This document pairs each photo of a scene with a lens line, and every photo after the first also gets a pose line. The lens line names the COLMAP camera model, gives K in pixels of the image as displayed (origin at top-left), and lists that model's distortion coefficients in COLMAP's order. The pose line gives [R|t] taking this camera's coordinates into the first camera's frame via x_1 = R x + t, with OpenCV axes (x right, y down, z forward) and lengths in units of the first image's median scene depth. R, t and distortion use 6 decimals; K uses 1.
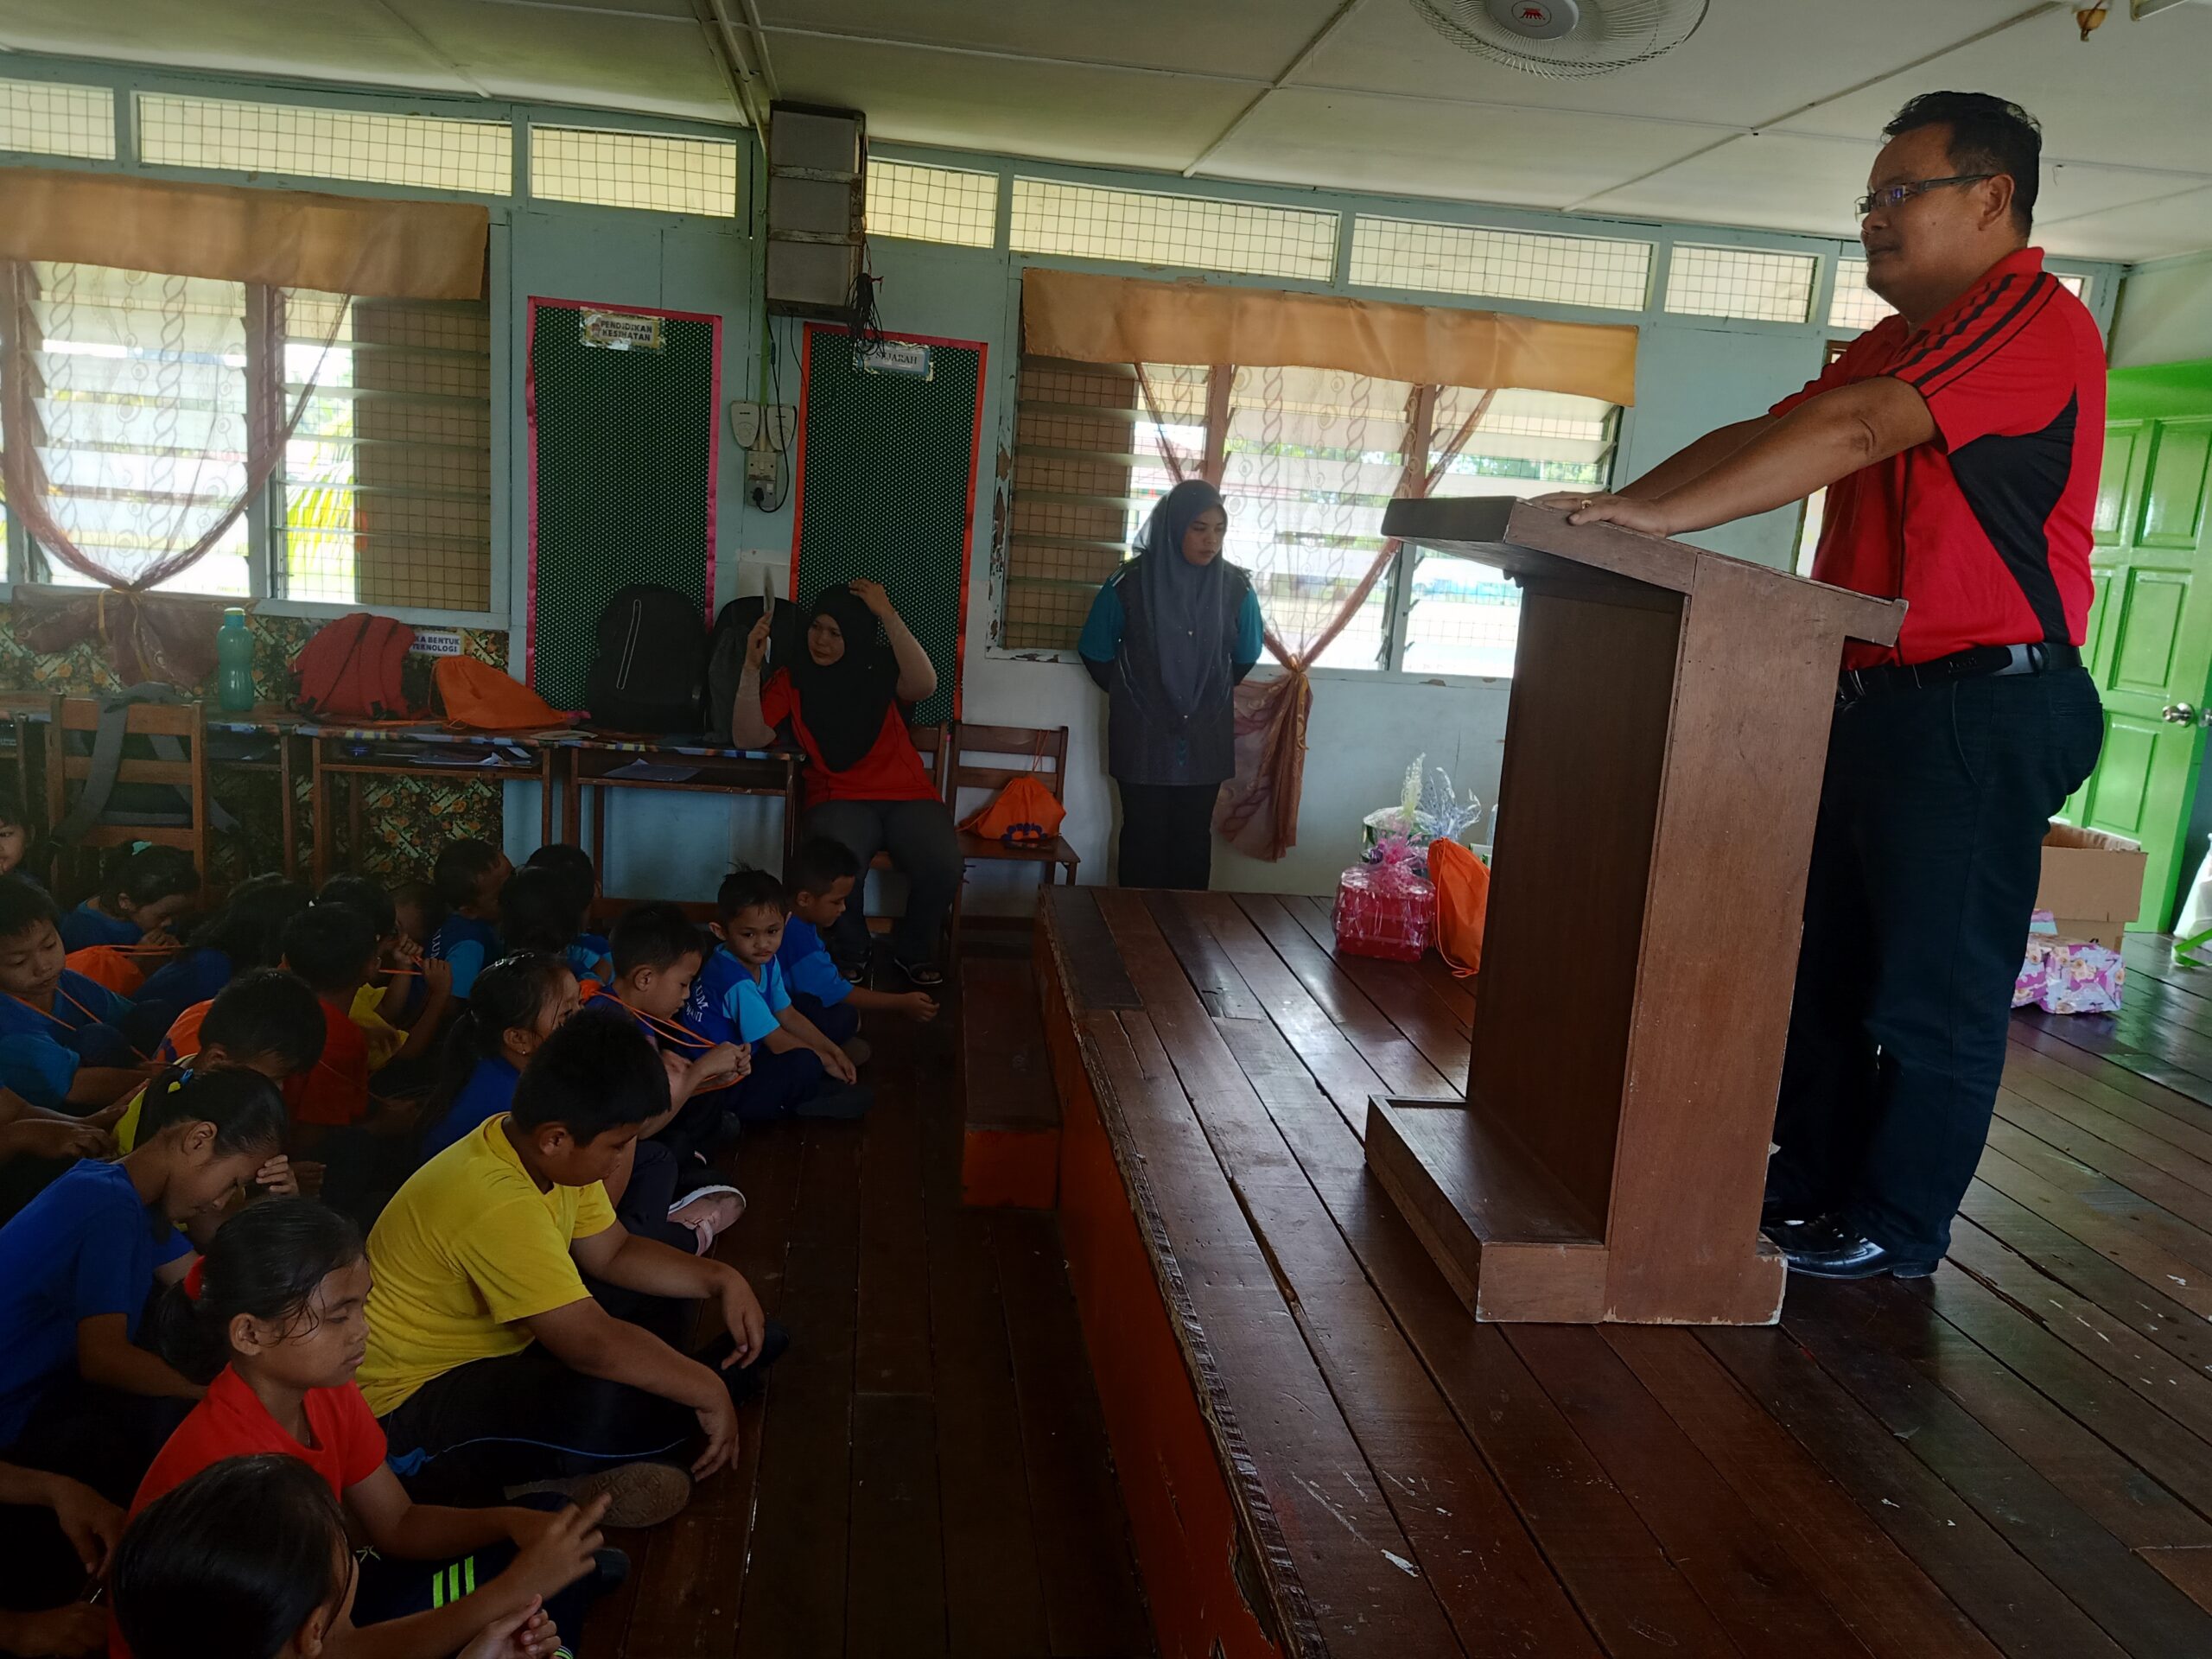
lens RADIAL K [[1644.6, 0, 1106.0], [0, 1644.6, 829.5], [0, 0, 1]] dist [0.115349, -0.173788]
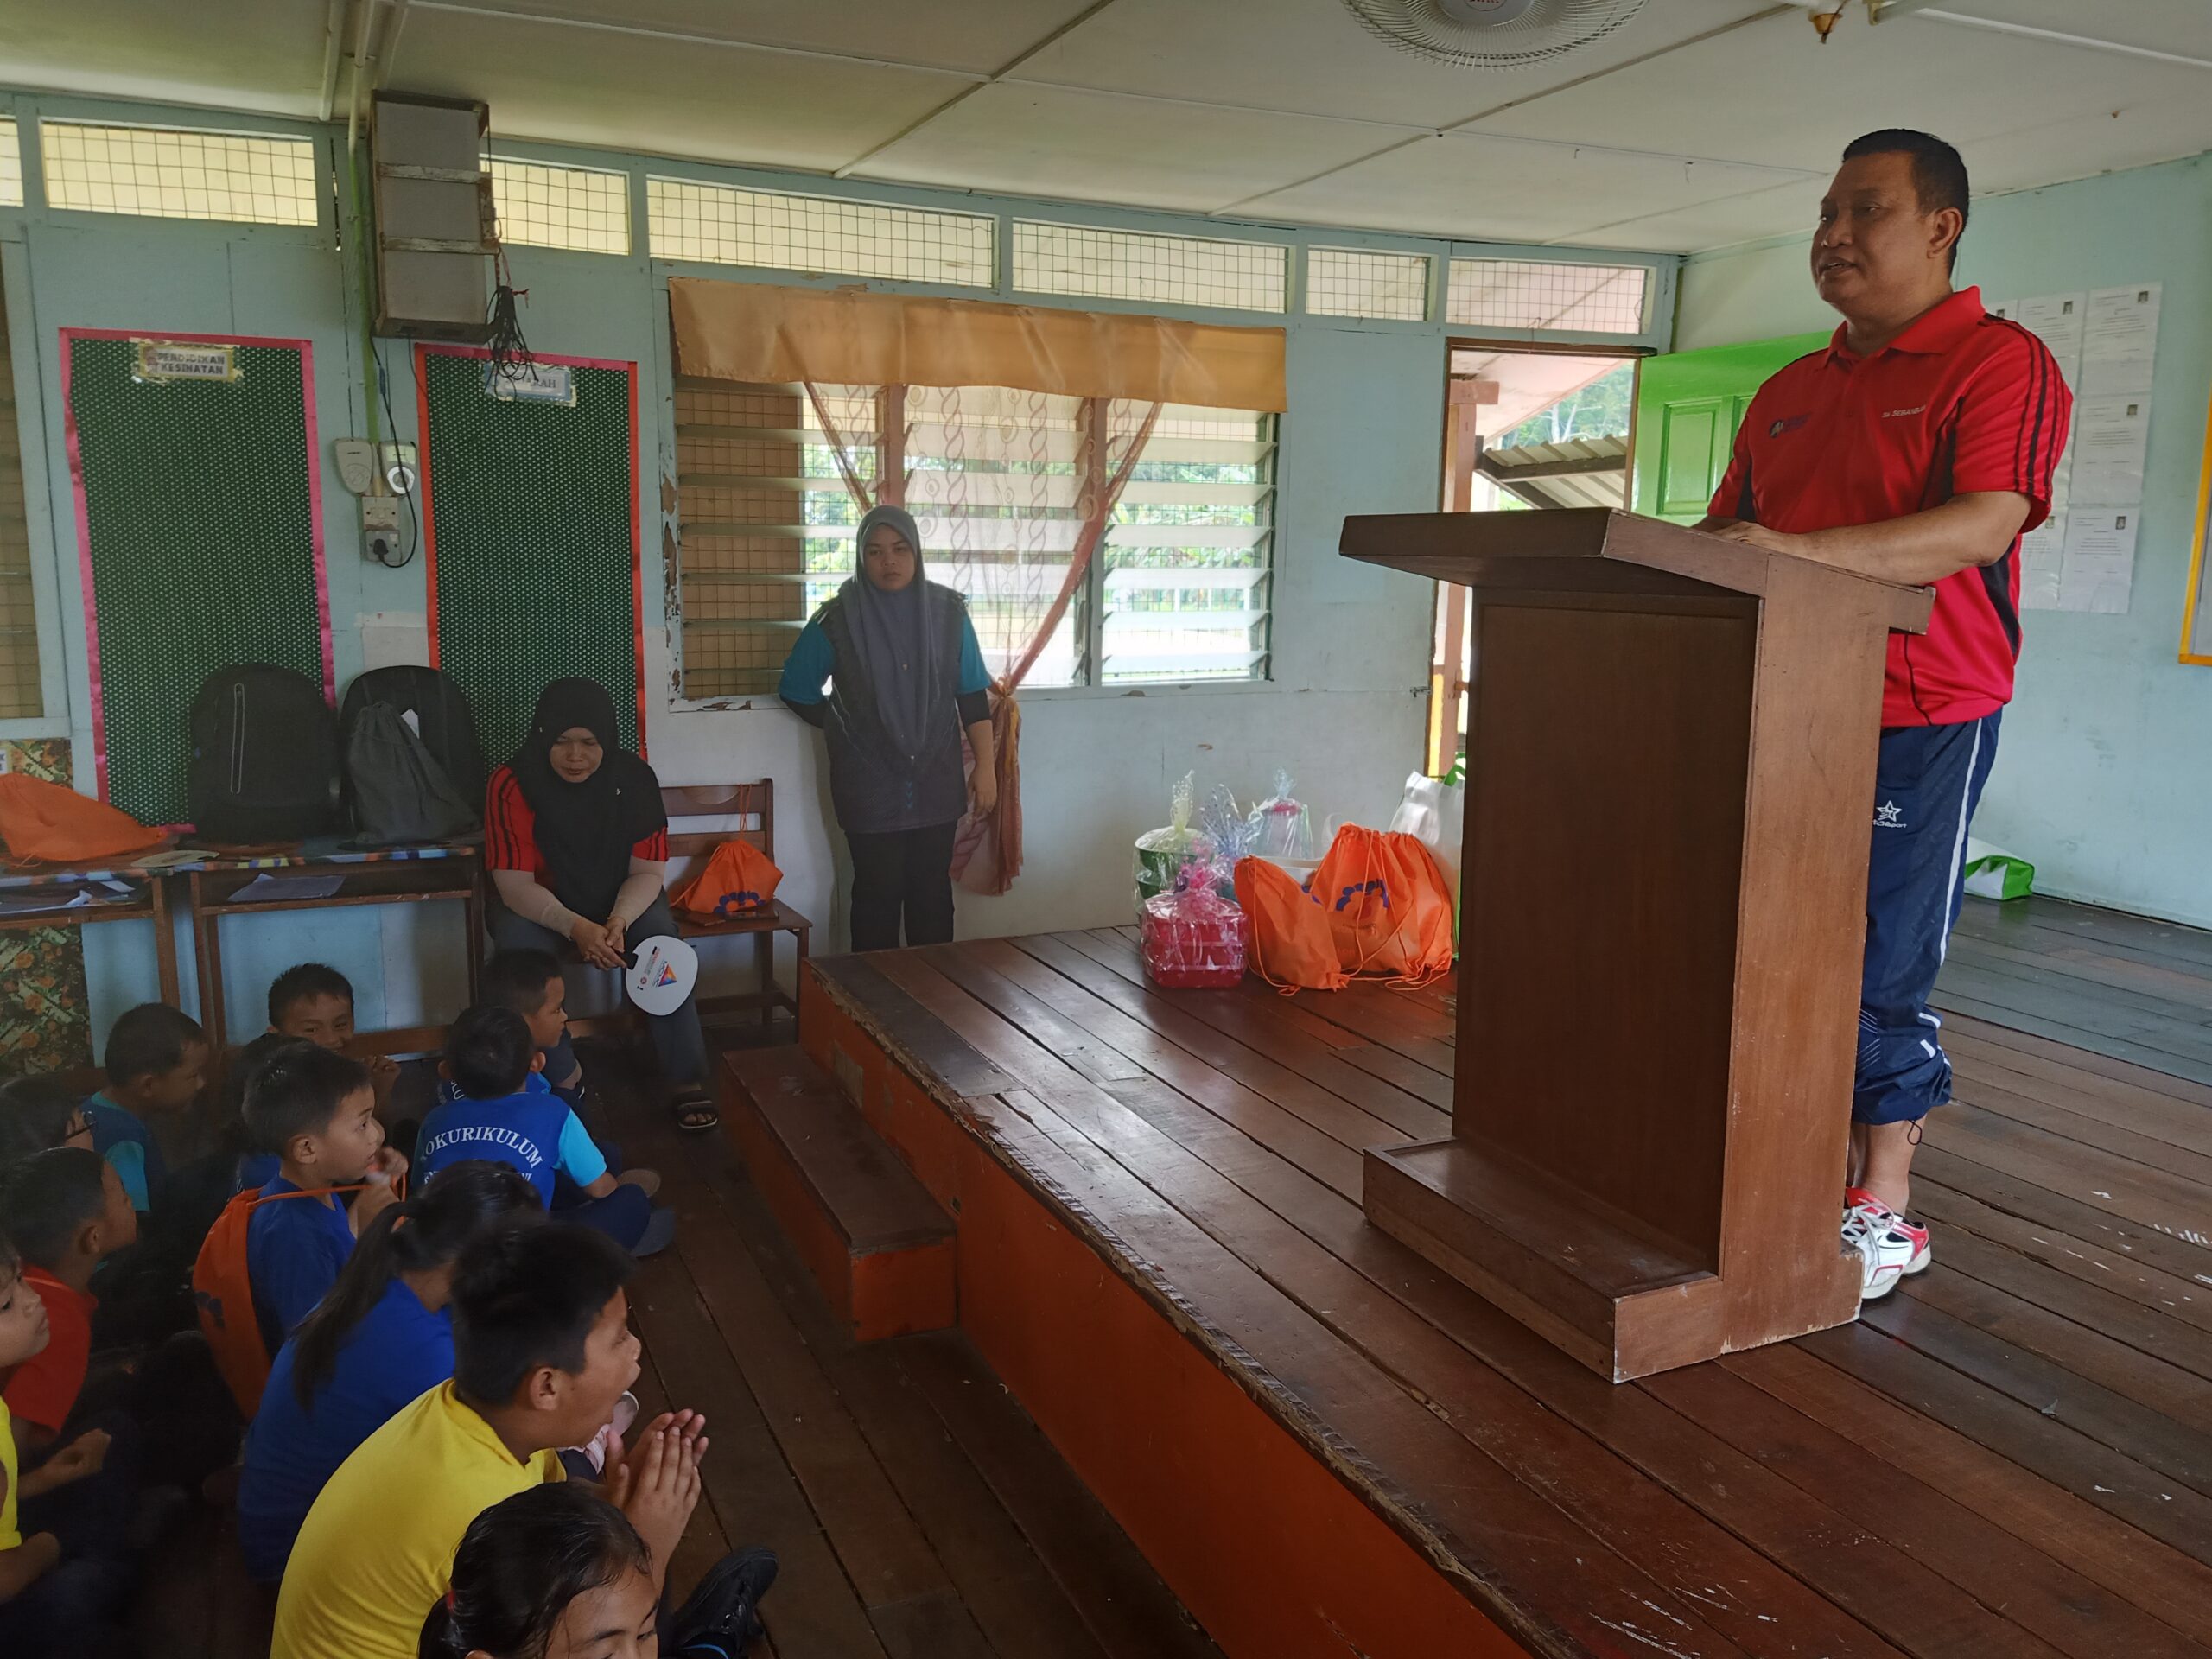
lens RADIAL K [[1644.6, 0, 1106.0], [0, 1644.6, 829.5], [0, 0, 1]] dist [0.115349, -0.173788]
pose [[0.948777, -0.116832, 0.293553, -0.125671], [0.117999, 0.992918, 0.013795, -0.026681], [-0.293086, 0.021551, 0.955843, 0.076569]]
